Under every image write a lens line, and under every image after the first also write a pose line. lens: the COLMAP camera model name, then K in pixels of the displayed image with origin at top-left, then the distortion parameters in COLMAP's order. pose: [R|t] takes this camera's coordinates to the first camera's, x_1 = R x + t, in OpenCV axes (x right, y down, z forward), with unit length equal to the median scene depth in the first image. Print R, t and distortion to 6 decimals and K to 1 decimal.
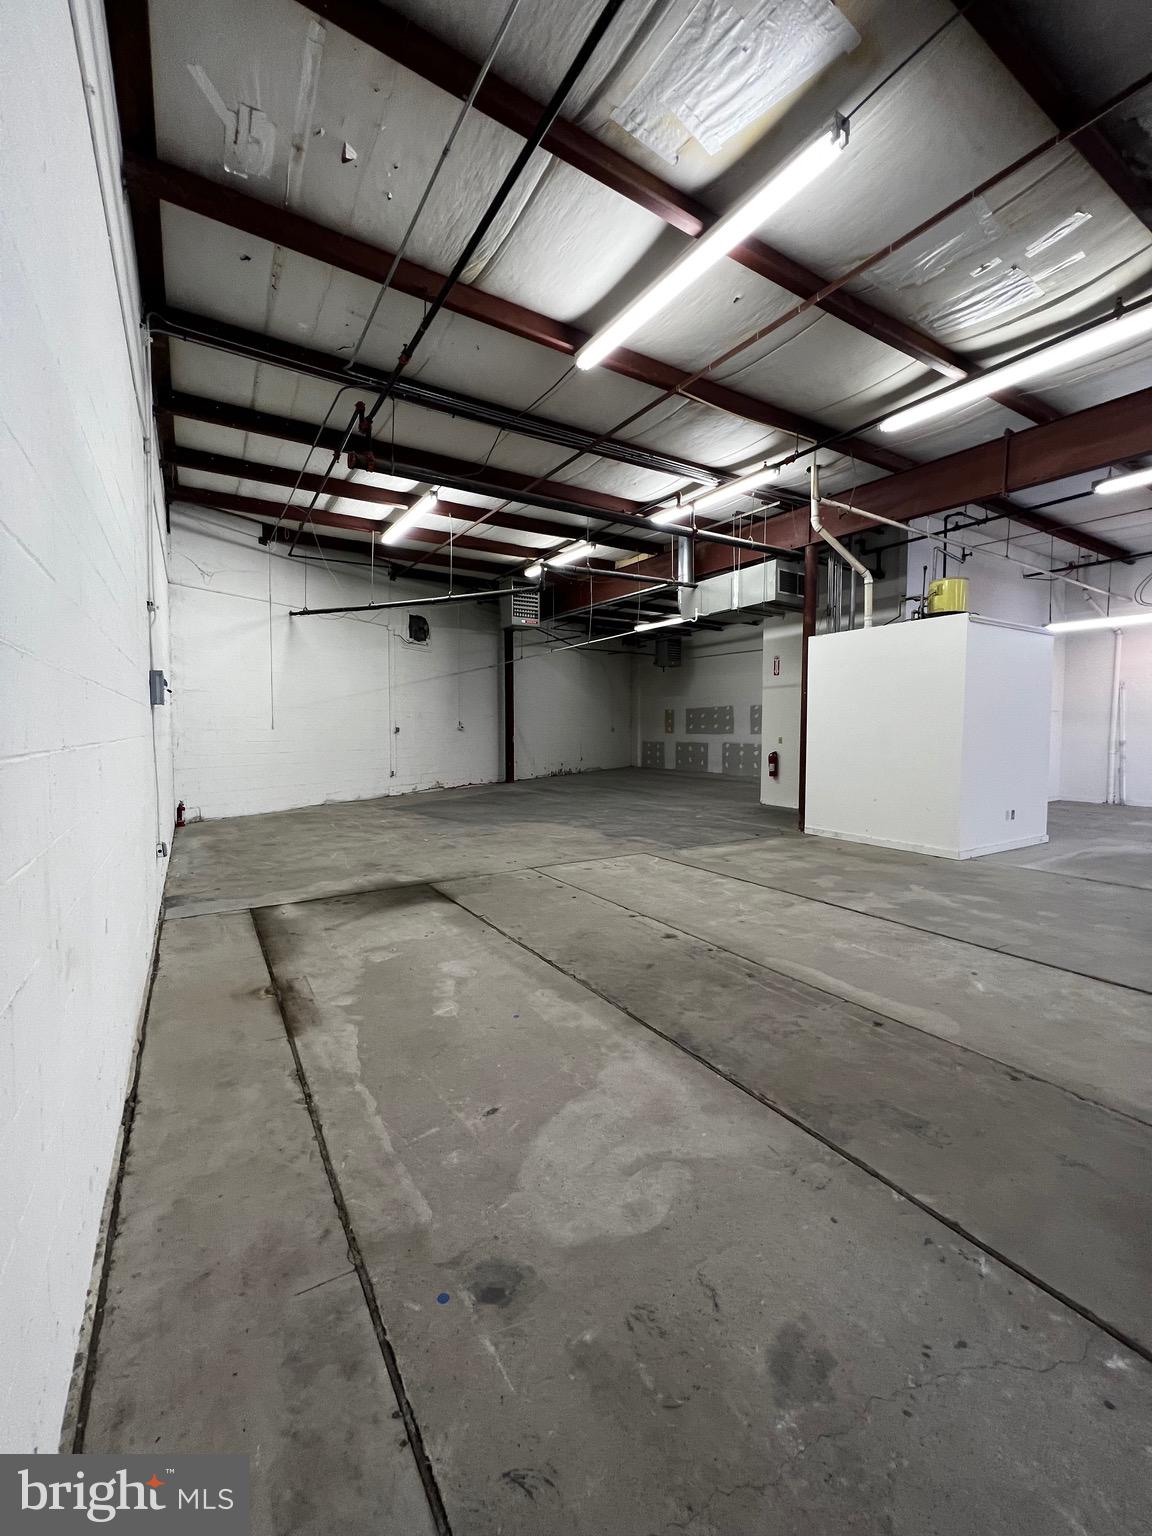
lens RADIAL K [[613.5, 0, 579.6], [0, 613.5, 762.8], [0, 0, 1]] dist [-0.000514, 0.000185]
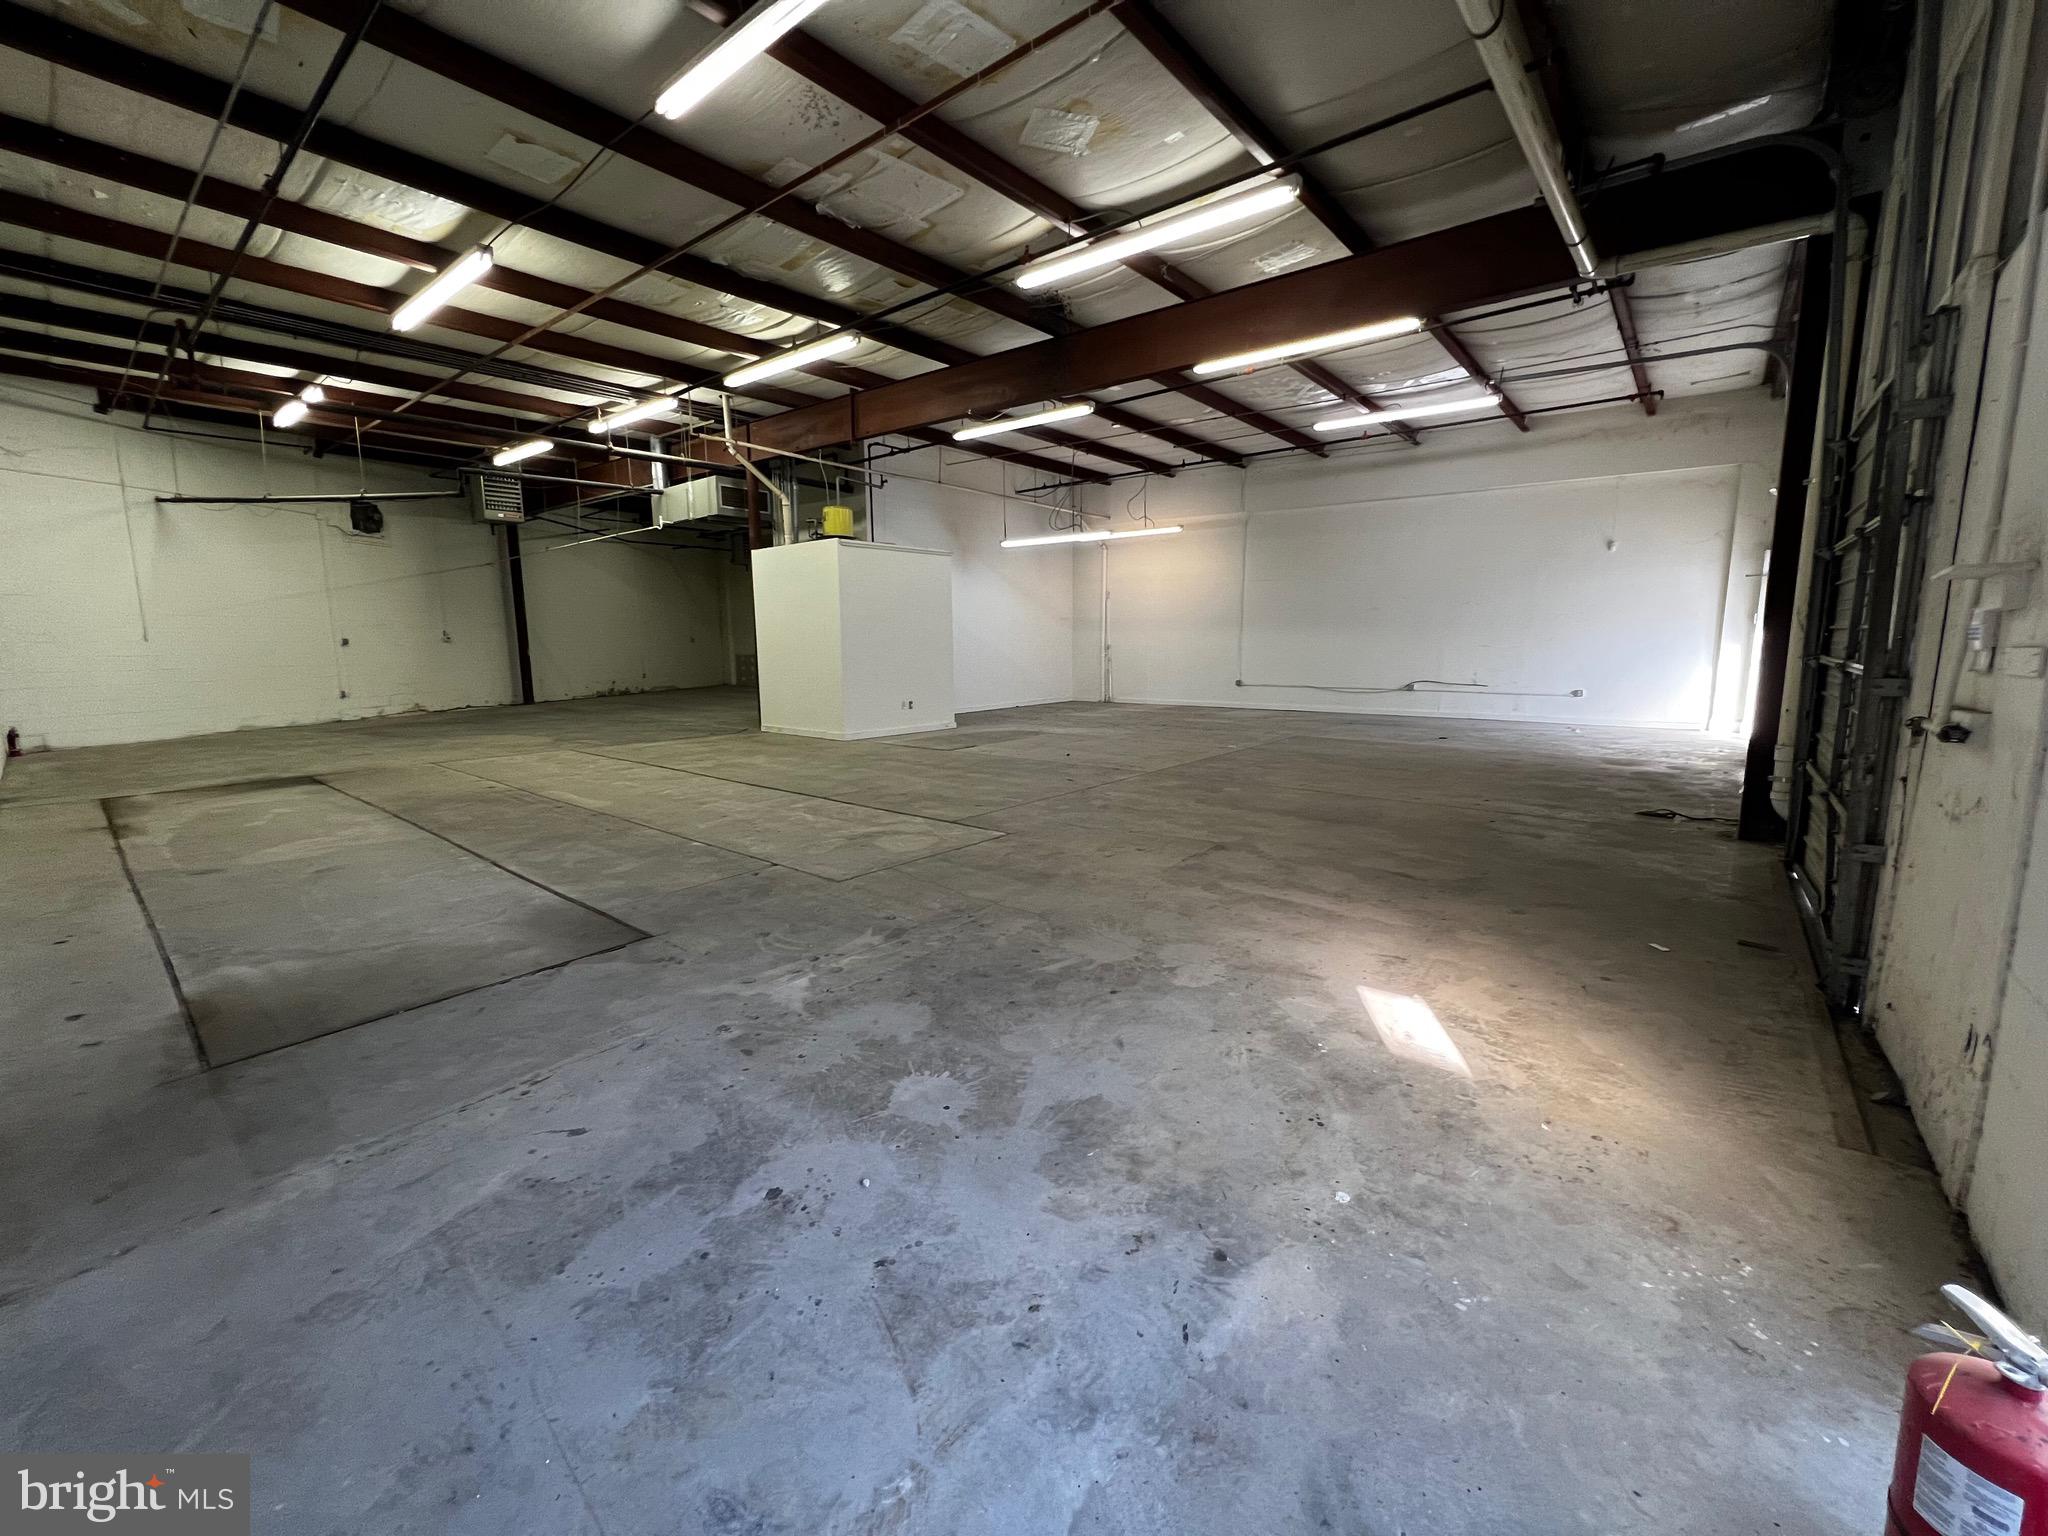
lens RADIAL K [[817.9, 0, 1017.5], [0, 817.9, 763.0], [0, 0, 1]] dist [-0.000514, 0.000185]
pose [[0.952785, -0.053921, 0.298820, 0.300223], [0.025859, 0.994940, 0.097085, 0.033626], [-0.302543, -0.084774, 0.949358, -0.448357]]
